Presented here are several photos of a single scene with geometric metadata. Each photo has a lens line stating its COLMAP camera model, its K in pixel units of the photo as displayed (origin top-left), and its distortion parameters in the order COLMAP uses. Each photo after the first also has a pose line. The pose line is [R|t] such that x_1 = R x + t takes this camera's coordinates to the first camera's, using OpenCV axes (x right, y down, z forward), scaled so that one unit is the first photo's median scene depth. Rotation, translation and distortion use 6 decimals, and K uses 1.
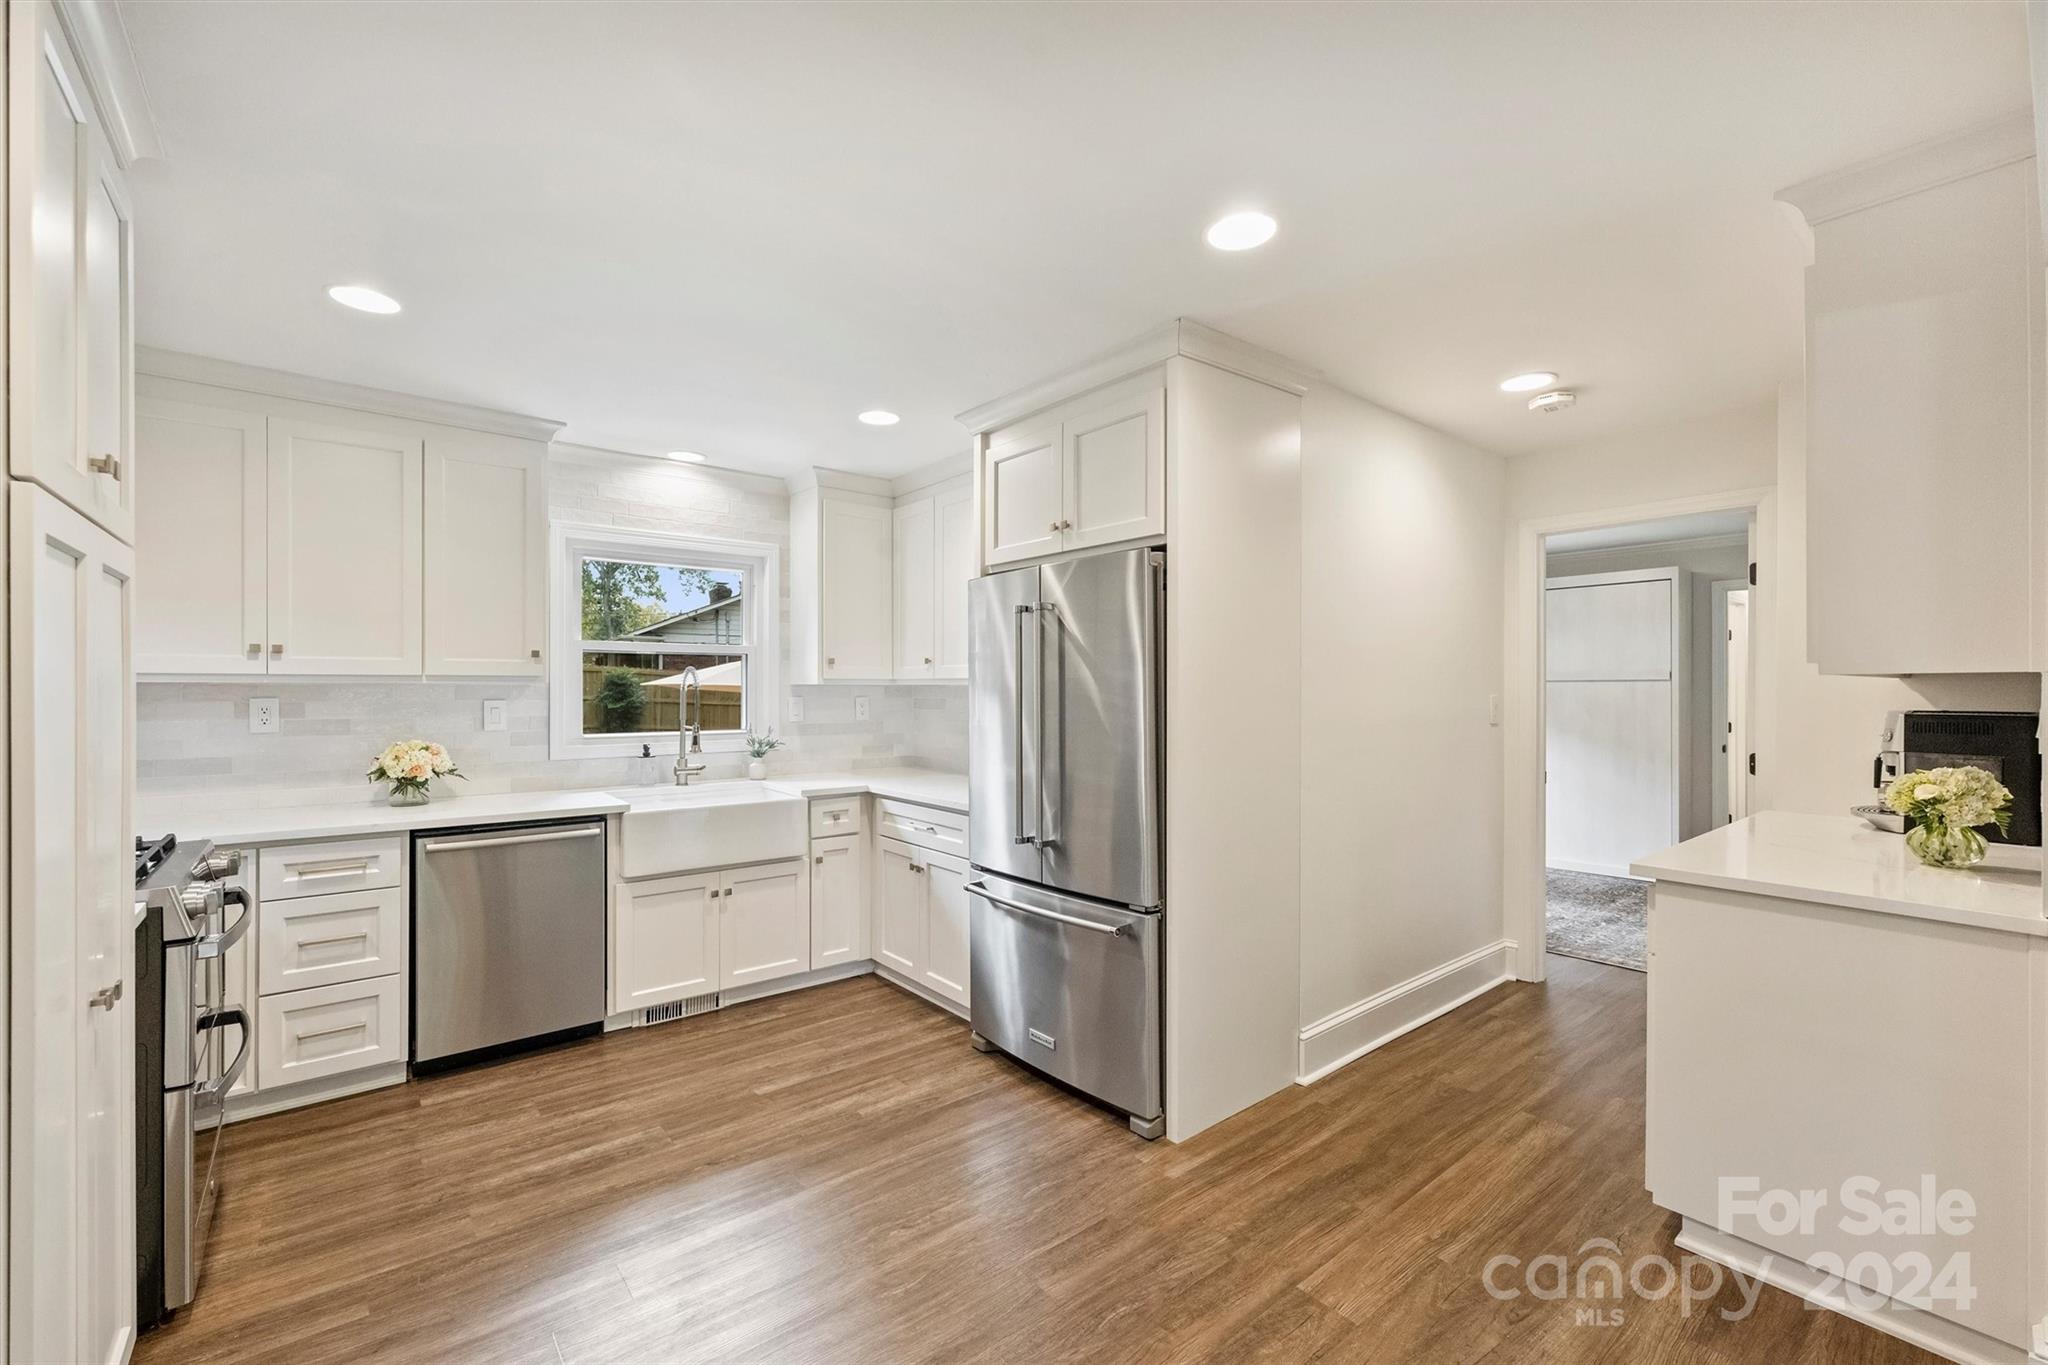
lens RADIAL K [[829.6, 0, 1013.4], [0, 829.6, 687.4], [0, 0, 1]] dist [-0.000950, 0.000004]
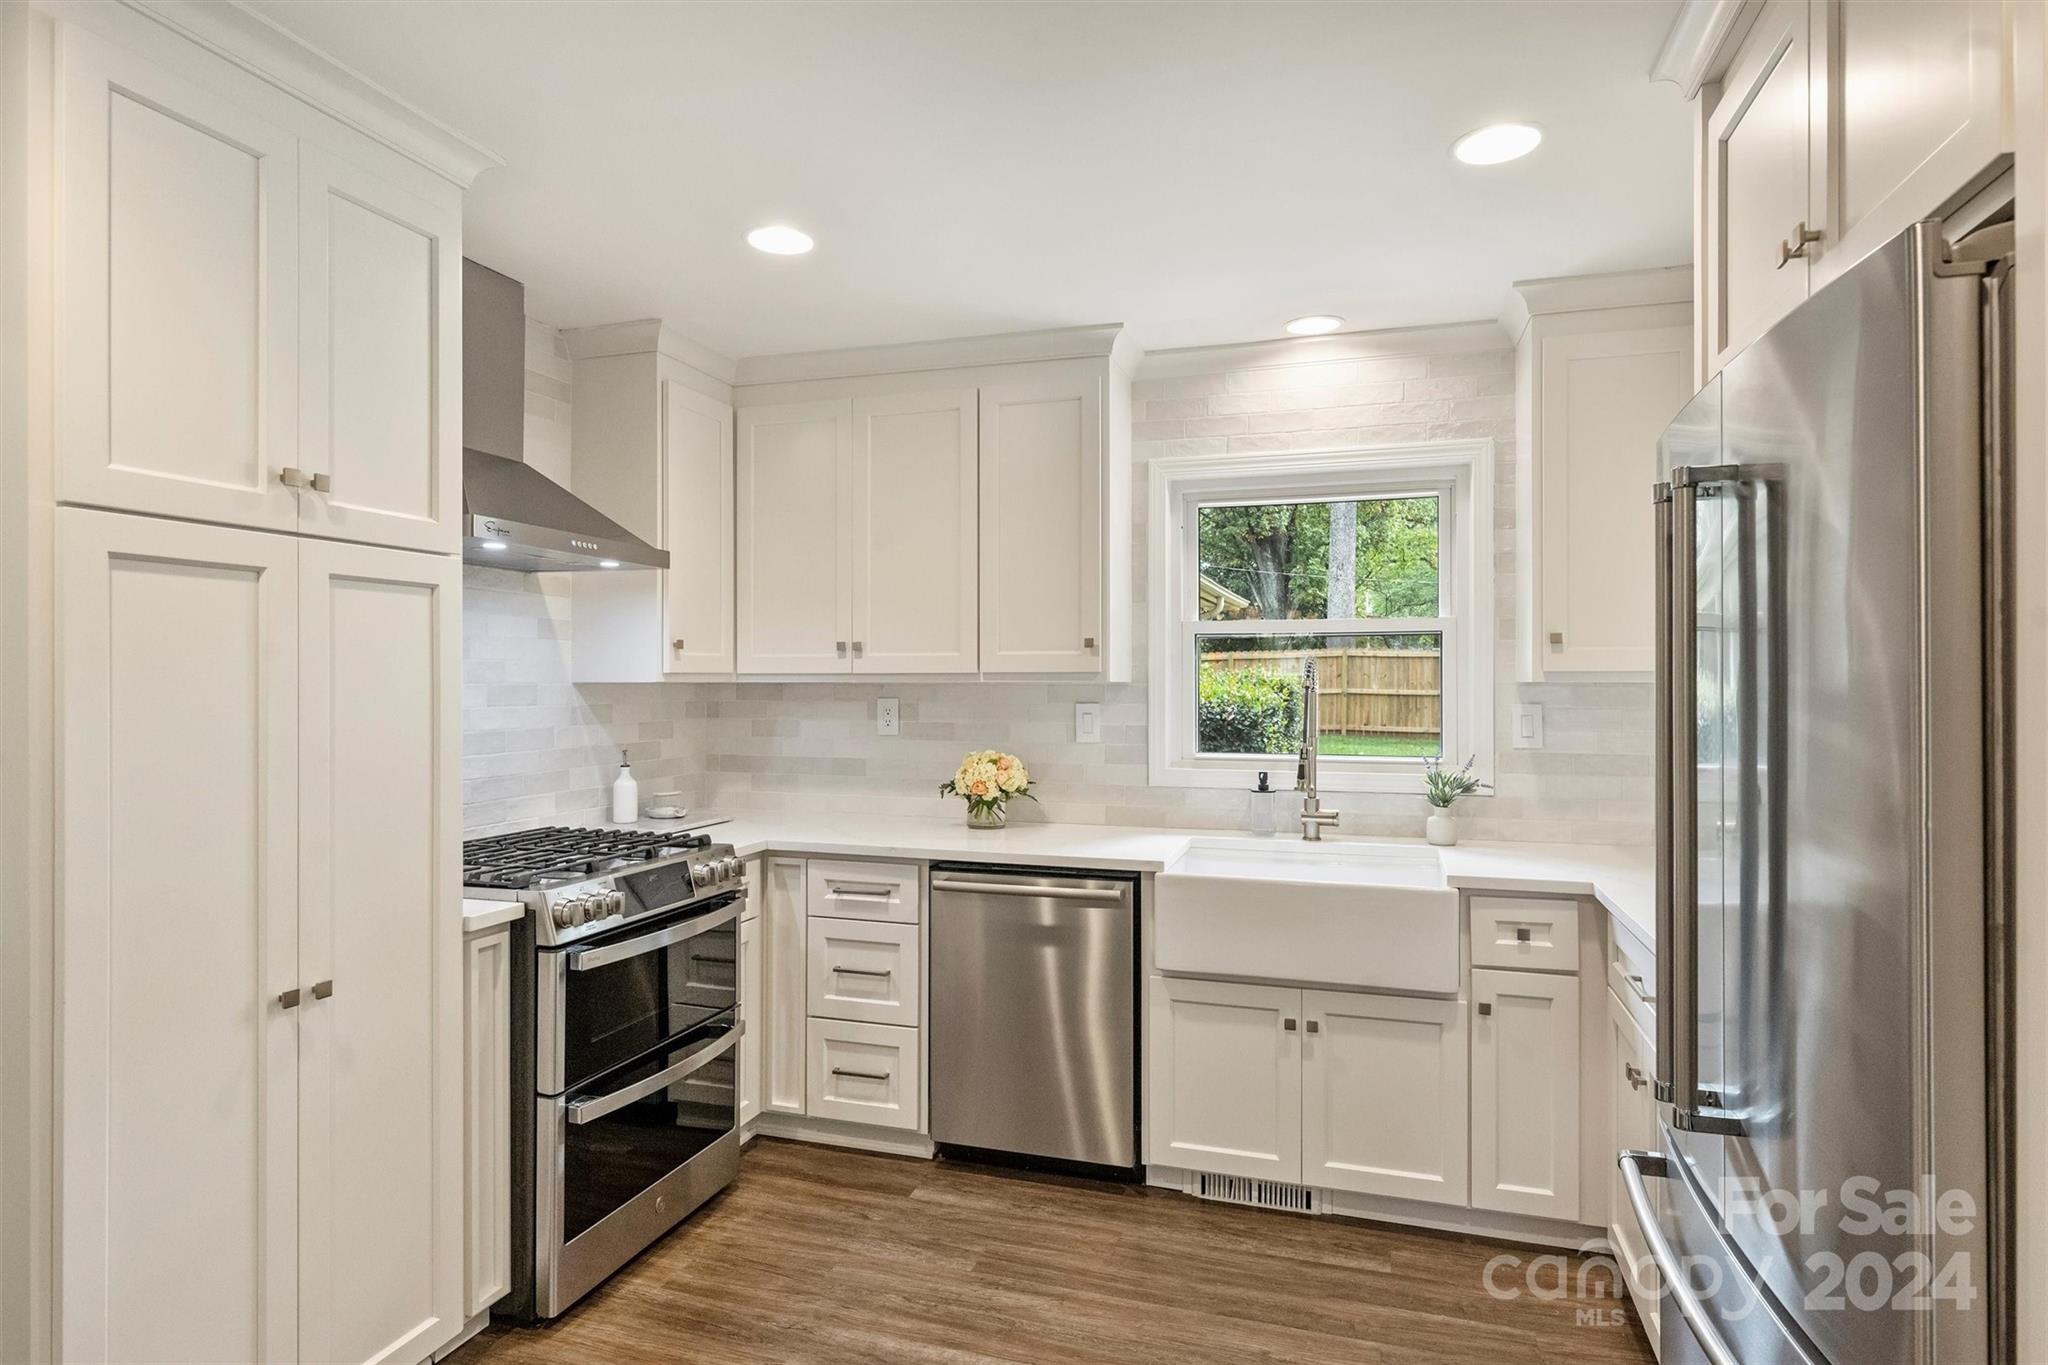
lens RADIAL K [[1123.5, 0, 1037.4], [0, 1123.5, 678.0], [0, 0, 1]] dist [-0.000621, -0.000223]
pose [[0.563063, -0.002794, -0.826410, 0.235310], [0.001414, 0.999996, -0.002417, -0.006395], [0.826413, 0.000193, 0.563064, 0.396878]]
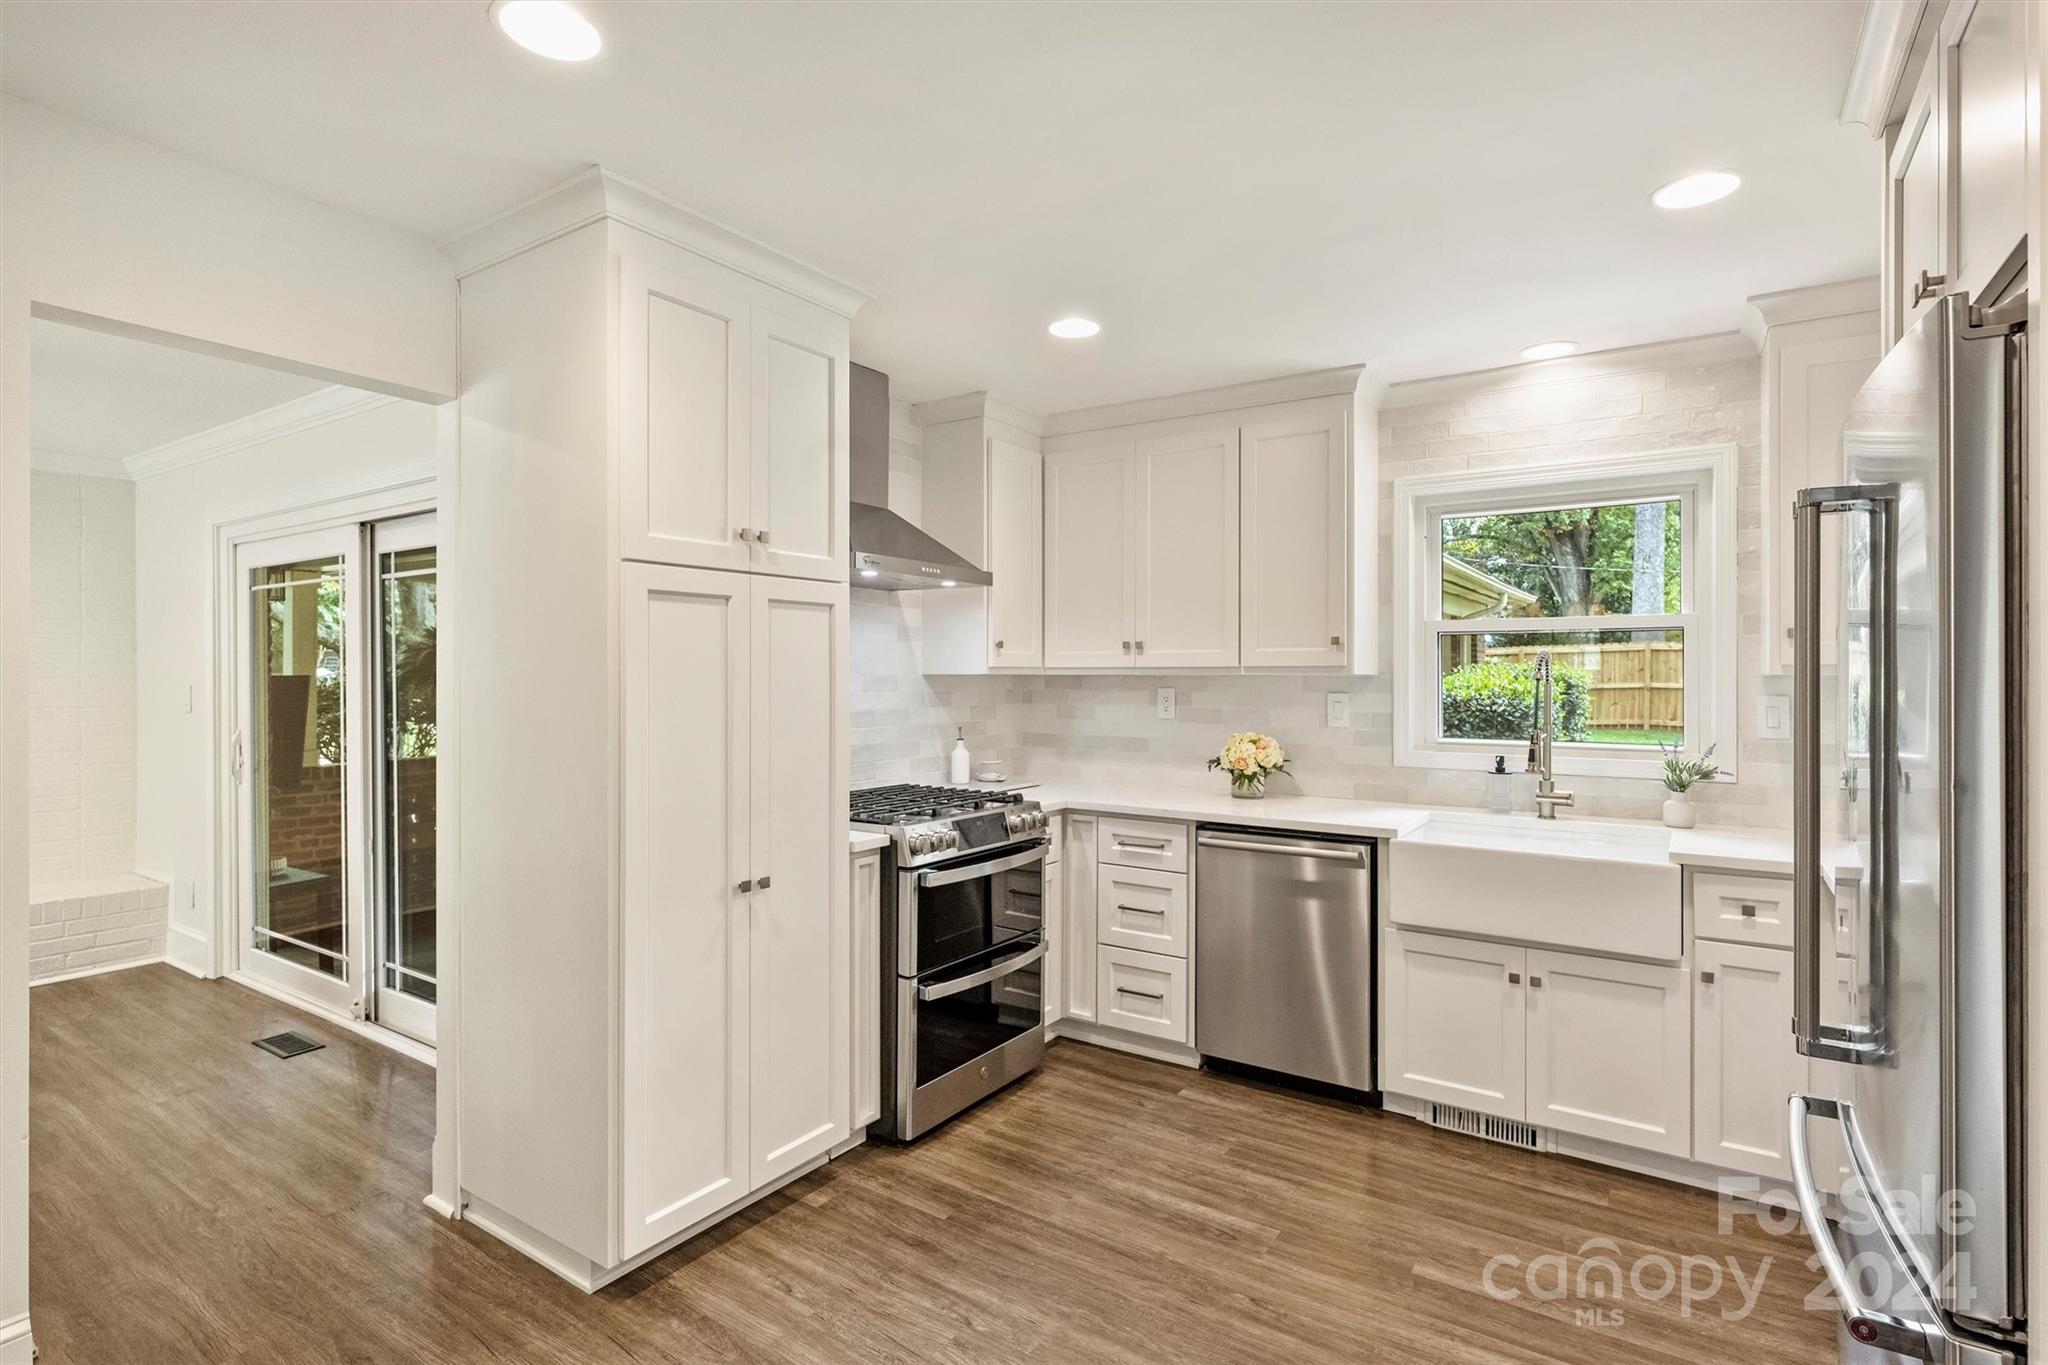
lens RADIAL K [[1019.3, 0, 1026.5], [0, 1019.3, 671.8], [0, 0, 1]] dist [-0.000887, -0.000126]
pose [[0.303805, -0.002799, -0.952730, 0.345104], [-0.000021, 0.999996, -0.002944, -0.004759], [0.952734, 0.000915, 0.303804, 0.372670]]
